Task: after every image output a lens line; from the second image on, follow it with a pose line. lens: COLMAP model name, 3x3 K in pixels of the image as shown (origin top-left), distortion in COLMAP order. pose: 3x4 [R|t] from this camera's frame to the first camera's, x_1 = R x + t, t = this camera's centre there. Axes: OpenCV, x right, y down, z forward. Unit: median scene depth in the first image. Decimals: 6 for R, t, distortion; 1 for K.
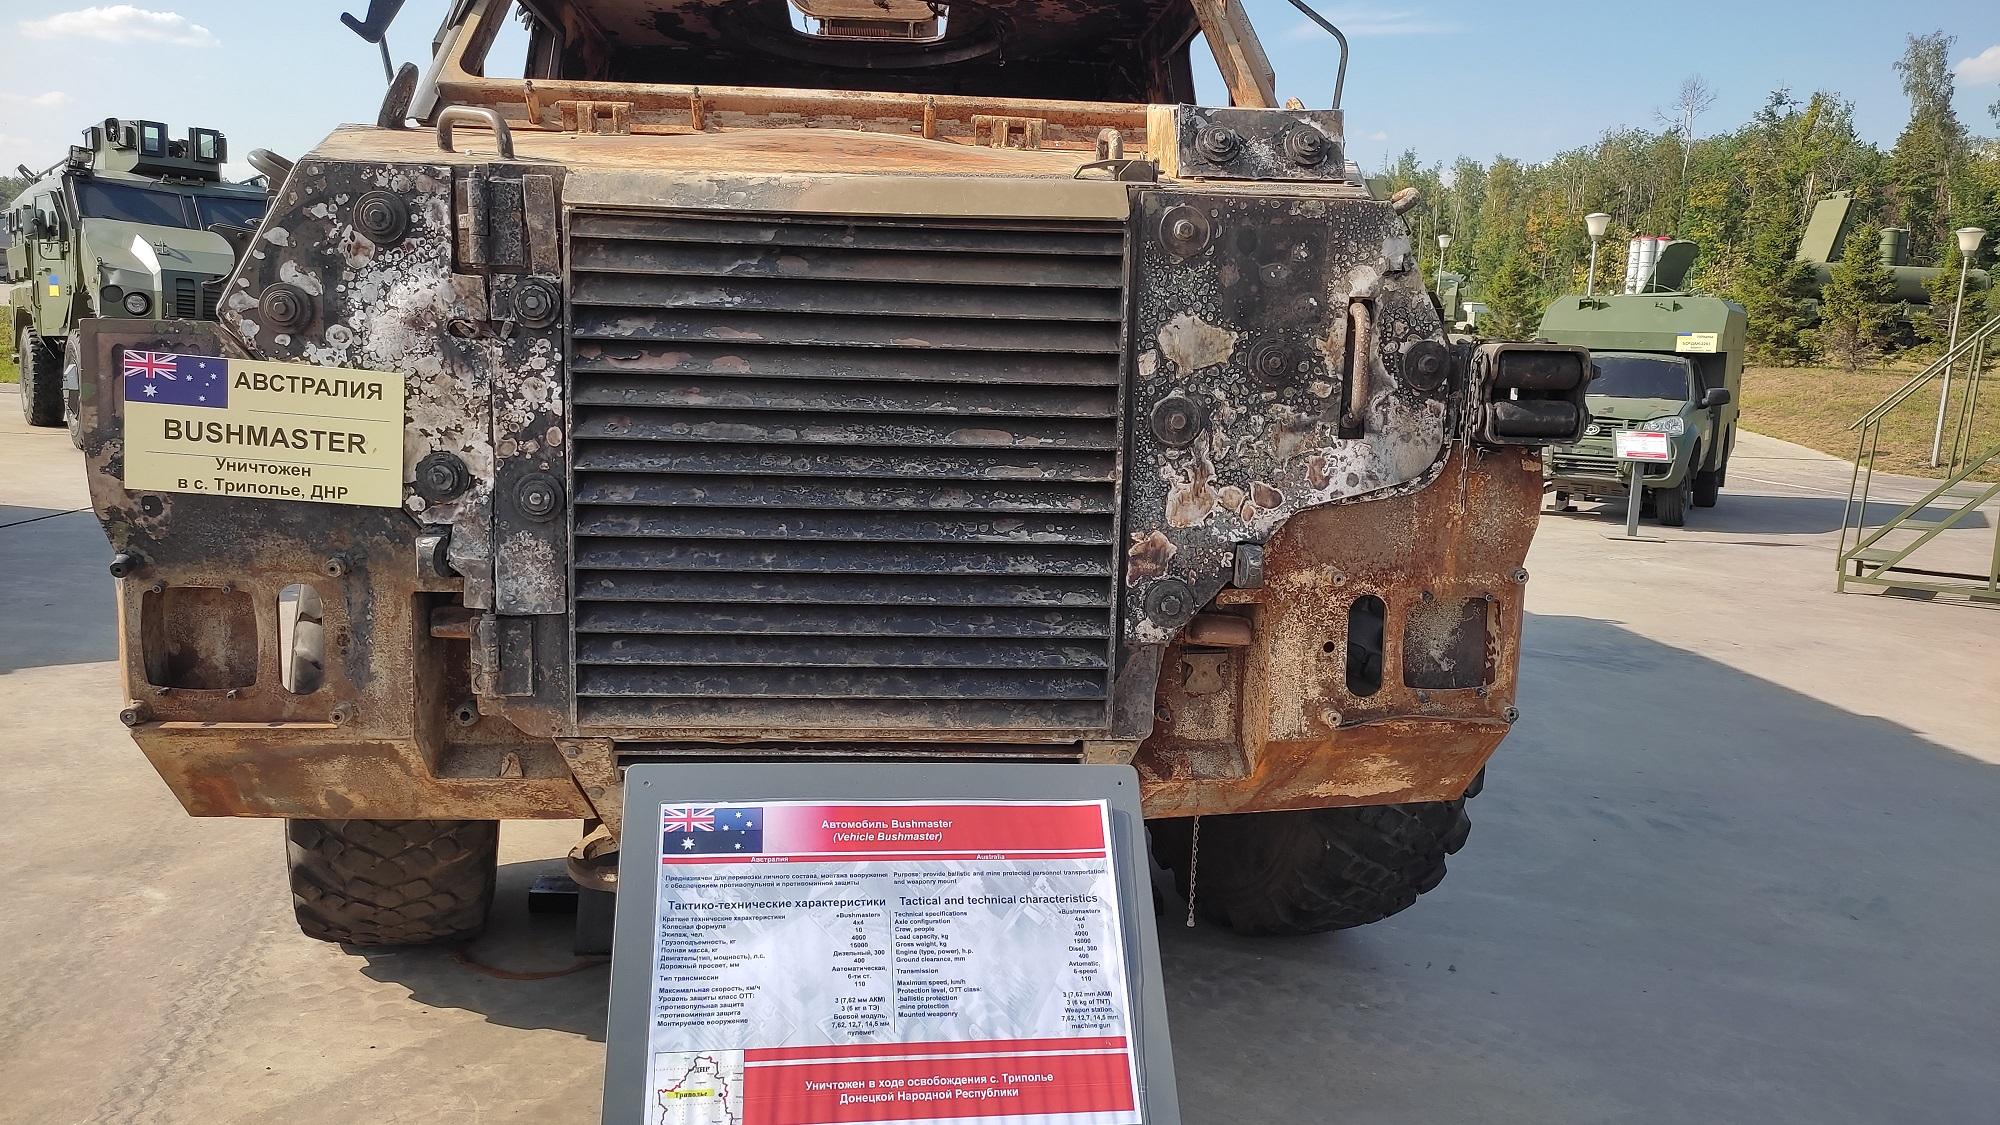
lens RADIAL K [[1468.7, 0, 1000.0], [0, 1468.7, 562.5], [0, 0, 1]] dist [-0.001527, -0.004328]
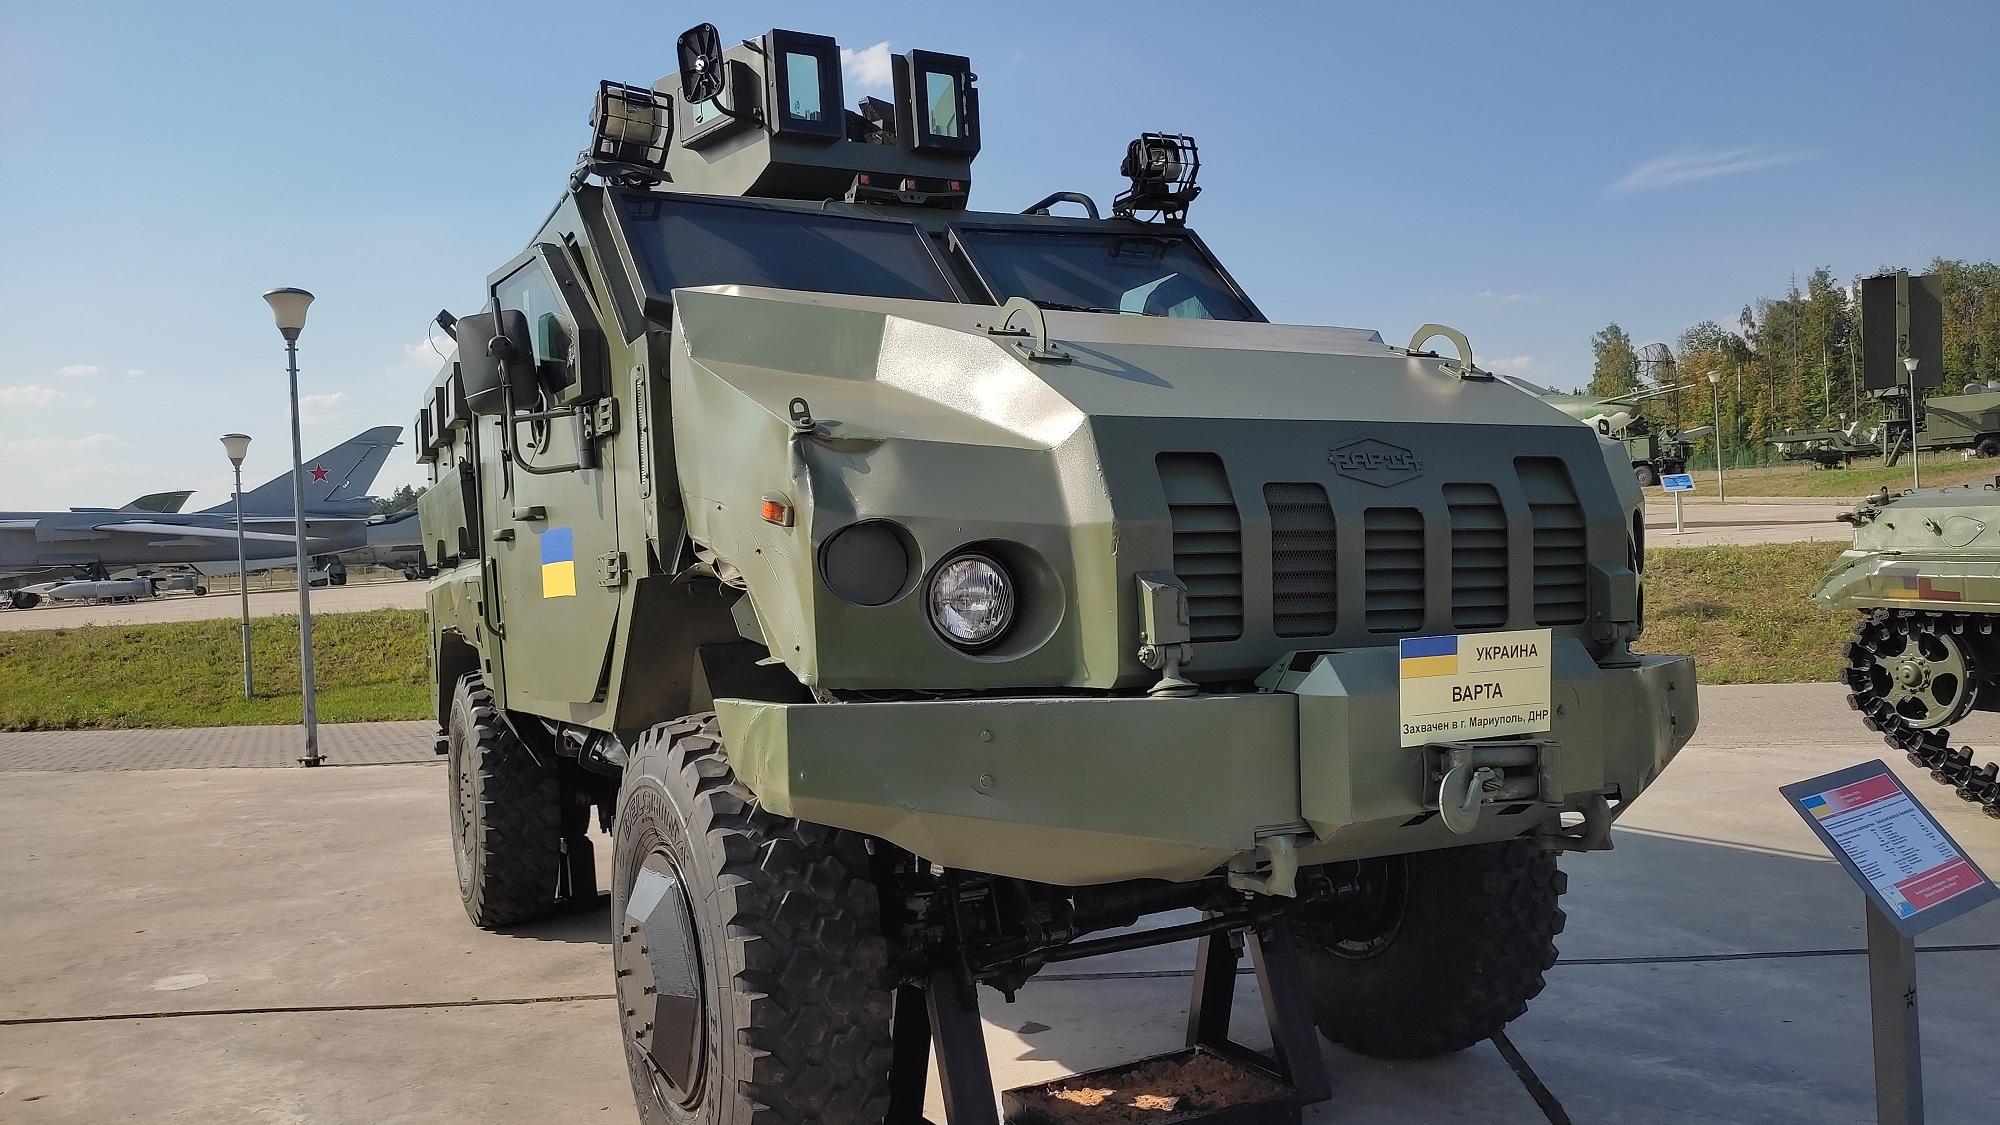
lens RADIAL K [[1468.7, 0, 1000.0], [0, 1468.7, 562.5], [0, 0, 1]] dist [-0.001527, -0.004328]
pose [[0.971197, -0.106995, -0.212906, -0.477671], [0.075739, 0.985794, -0.149912, -0.132849], [0.225922, 0.129469, 0.965504, 0.707464]]
